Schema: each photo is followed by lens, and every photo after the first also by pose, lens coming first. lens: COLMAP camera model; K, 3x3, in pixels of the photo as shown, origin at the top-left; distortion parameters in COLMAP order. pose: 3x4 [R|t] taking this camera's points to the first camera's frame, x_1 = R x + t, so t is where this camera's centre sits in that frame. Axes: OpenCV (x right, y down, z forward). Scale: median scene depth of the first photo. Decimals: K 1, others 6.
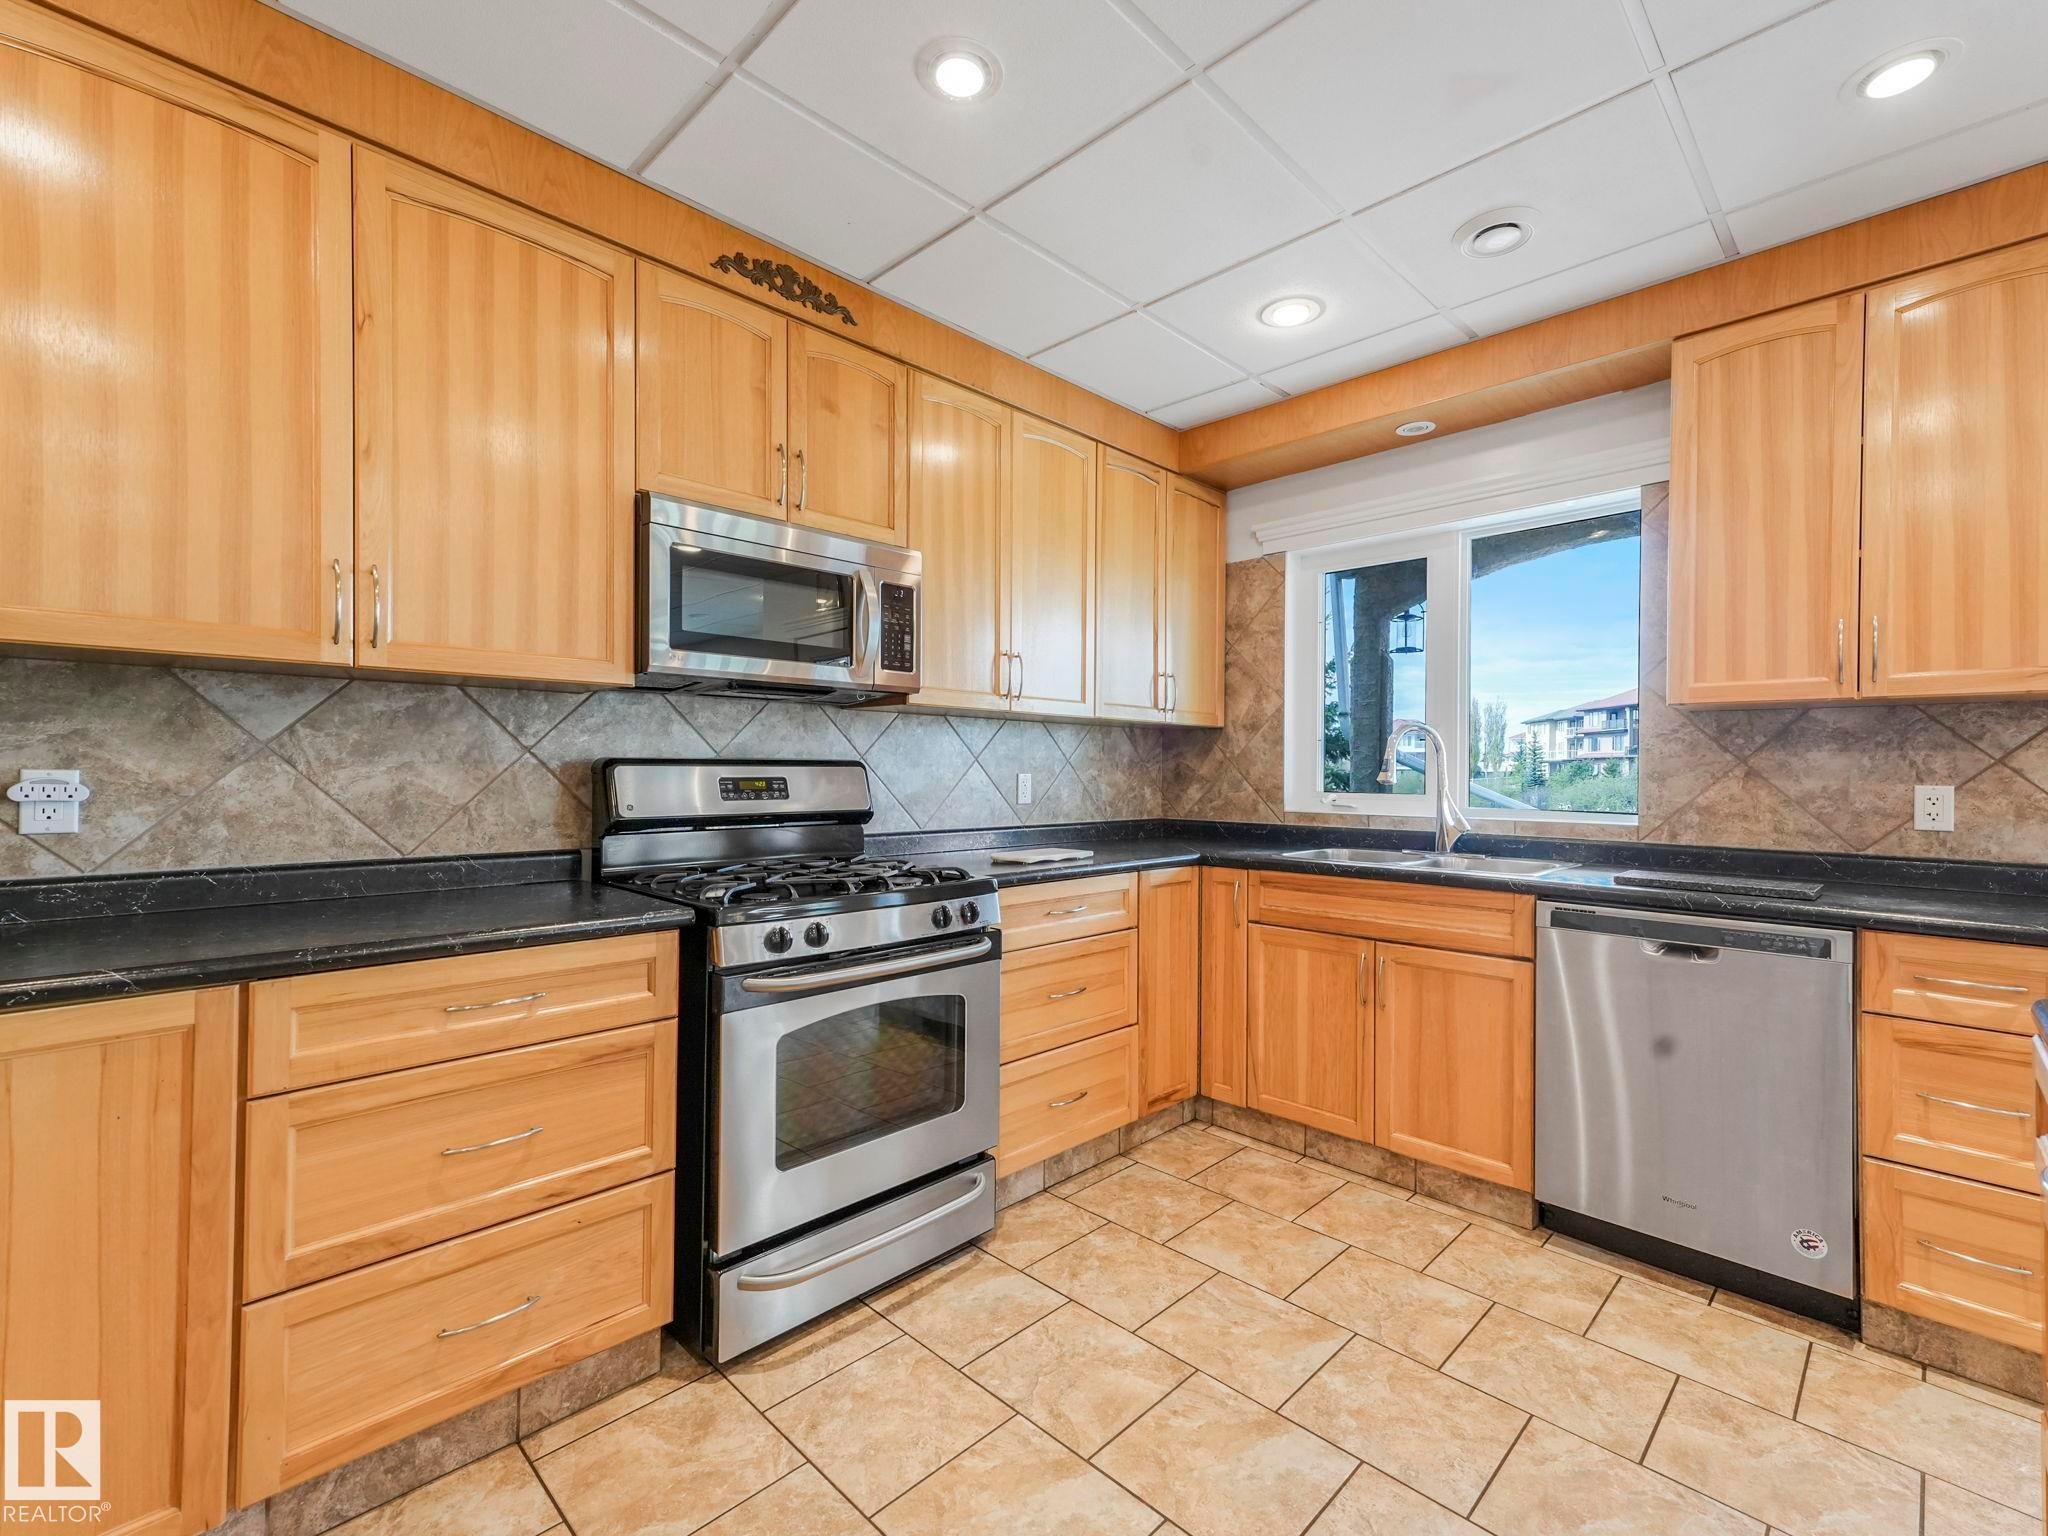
lens RADIAL K [[936.1, 0, 1035.5], [0, 936.1, 771.1], [0, 0, 1]] dist [0.007727, 0.001694]
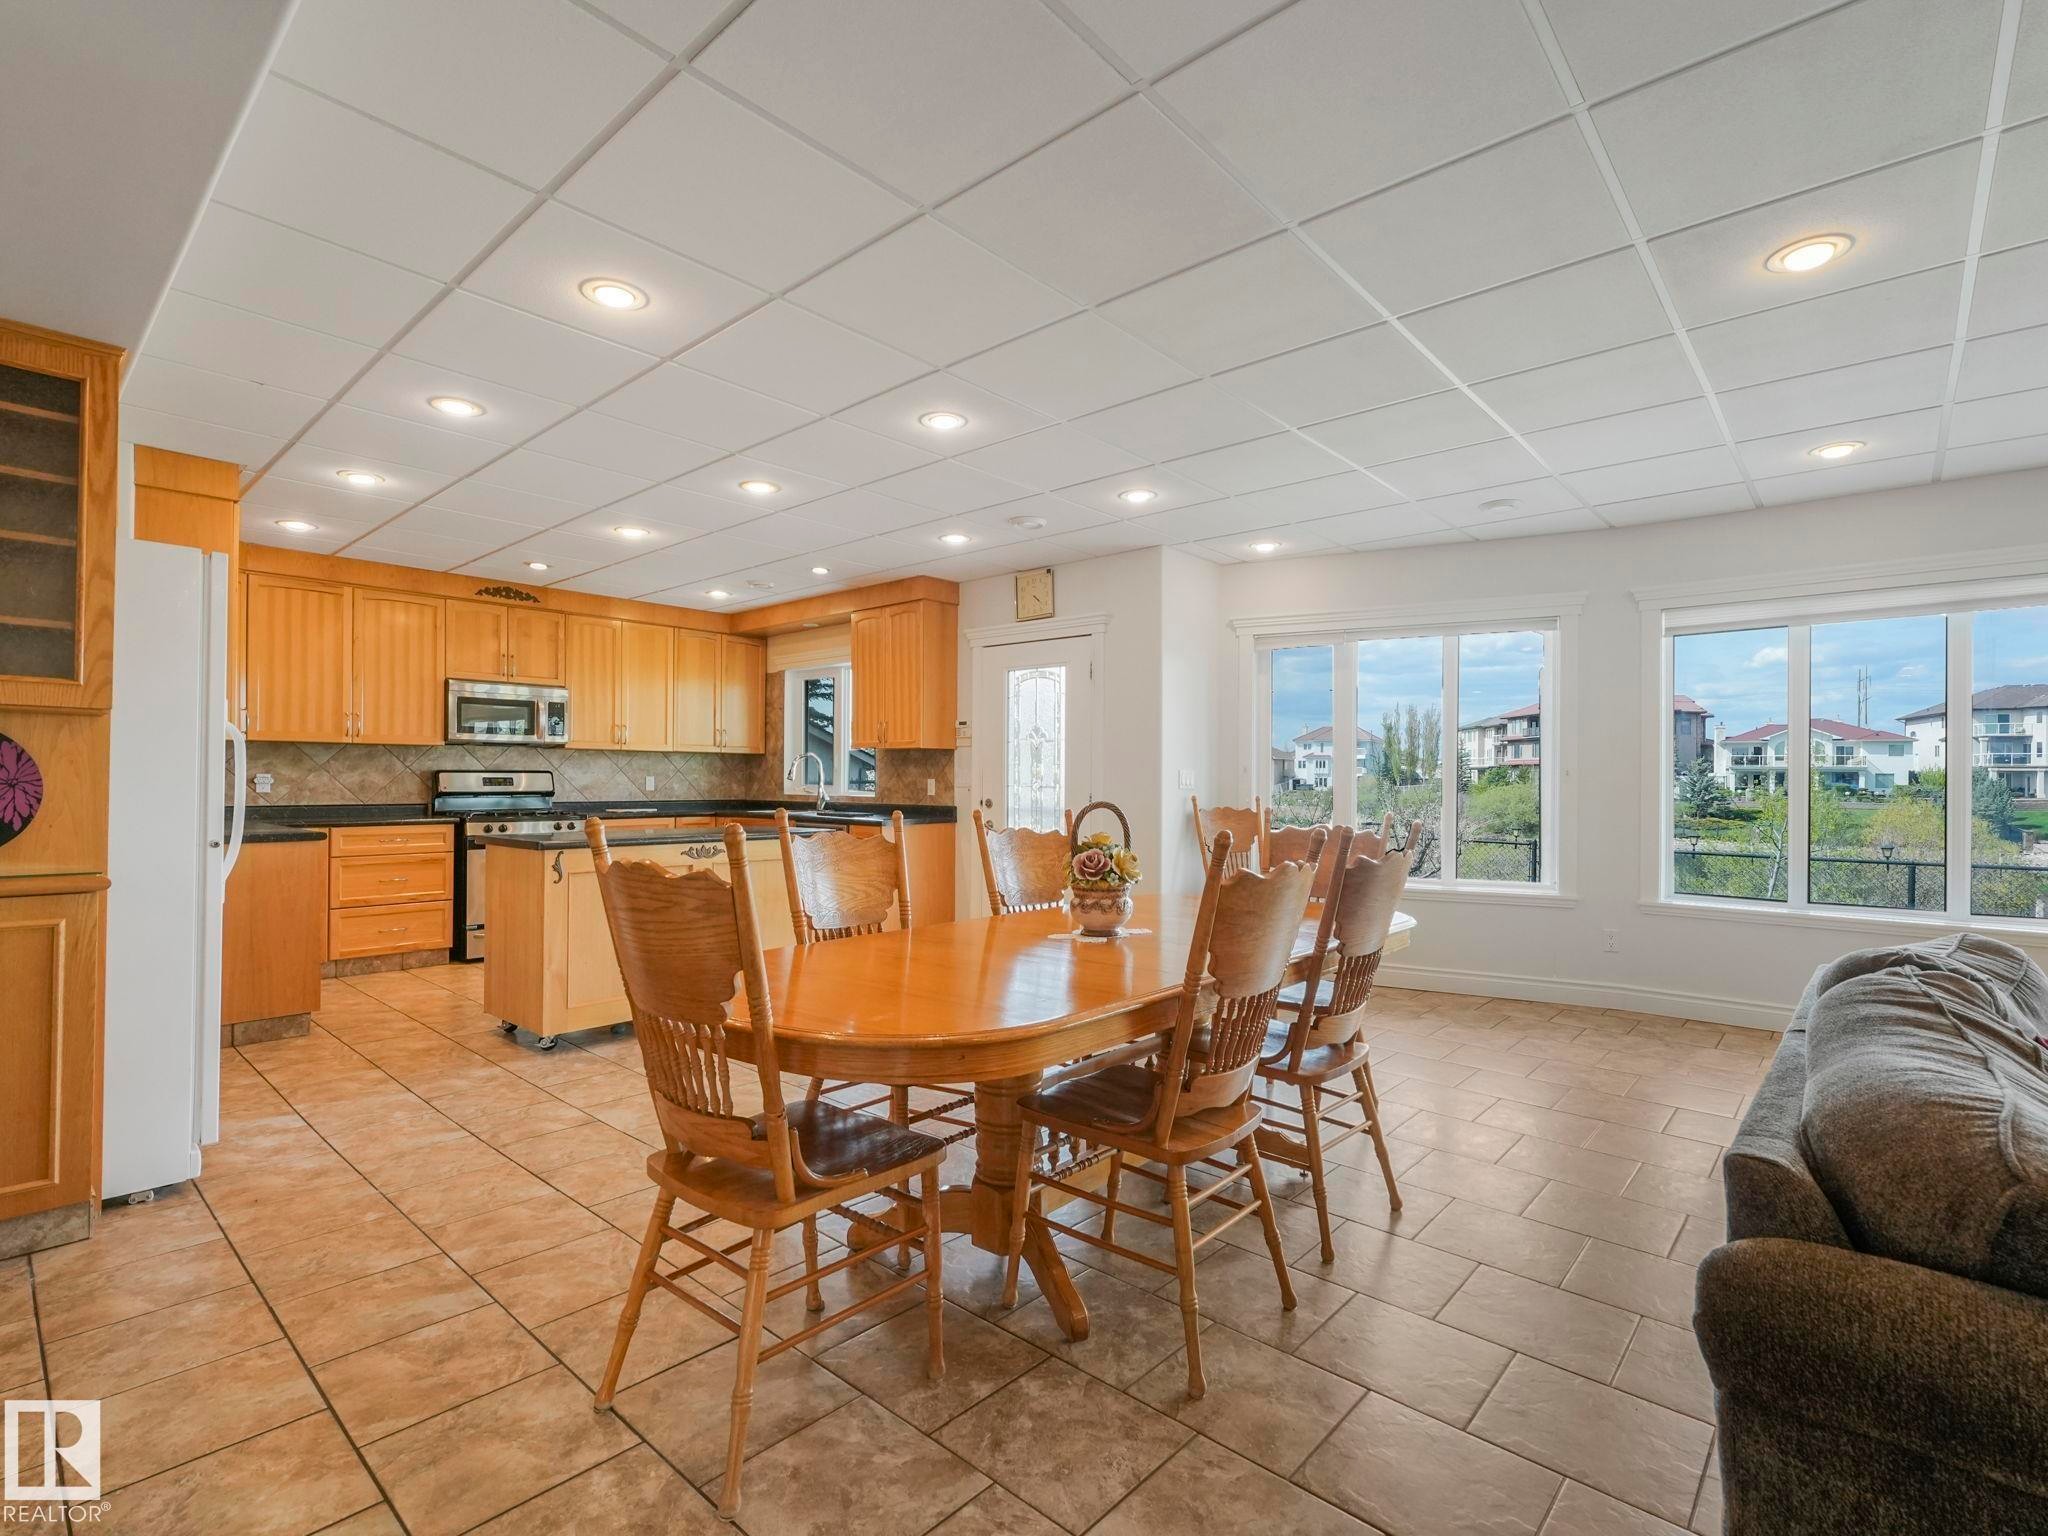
lens RADIAL K [[936.1, 0, 1023.8], [0, 936.1, 792.6], [0, 0, 1]] dist [0.007727, 0.001694]
pose [[0.999553, -0.001865, 0.029834, 1.076617], [0.001403, 0.999879, 0.015470, 0.011092], [-0.029859, -0.015421, 0.999435, -1.655211]]
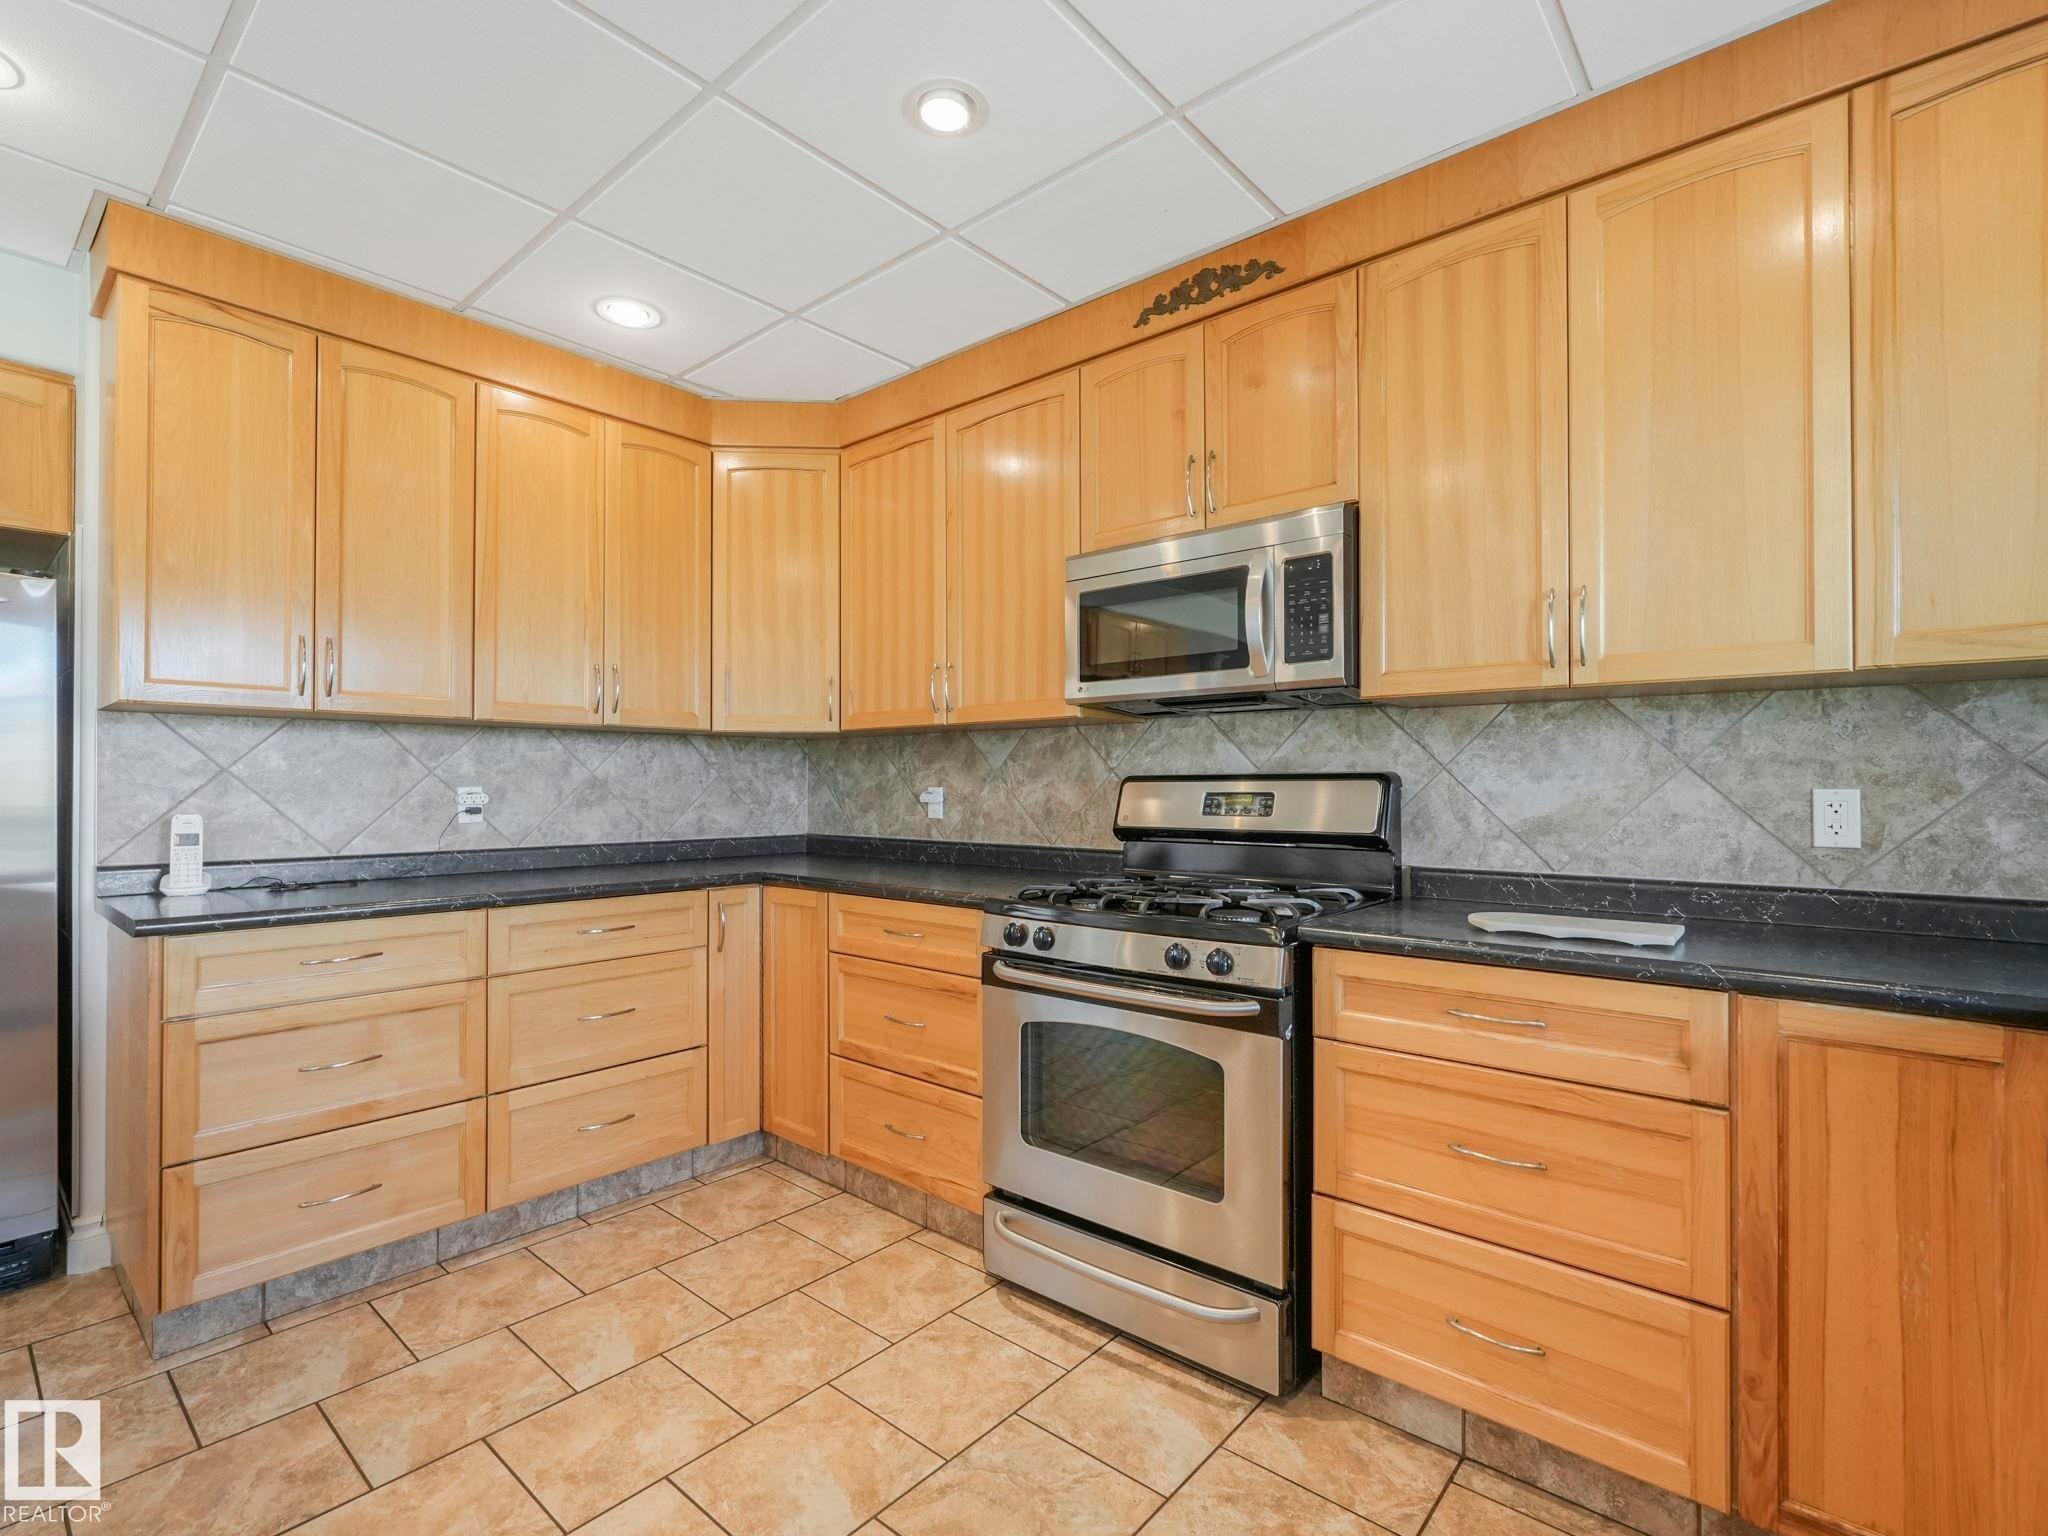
lens RADIAL K [[936.1, 0, 995.4], [0, 936.1, 776.3], [0, 0, 1]] dist [0.007727, 0.001694]
pose [[0.055295, -0.015616, -0.998348, 0.656571], [0.001819, 0.999878, -0.015539, 0.004294], [0.998468, -0.000956, 0.055316, 0.691988]]
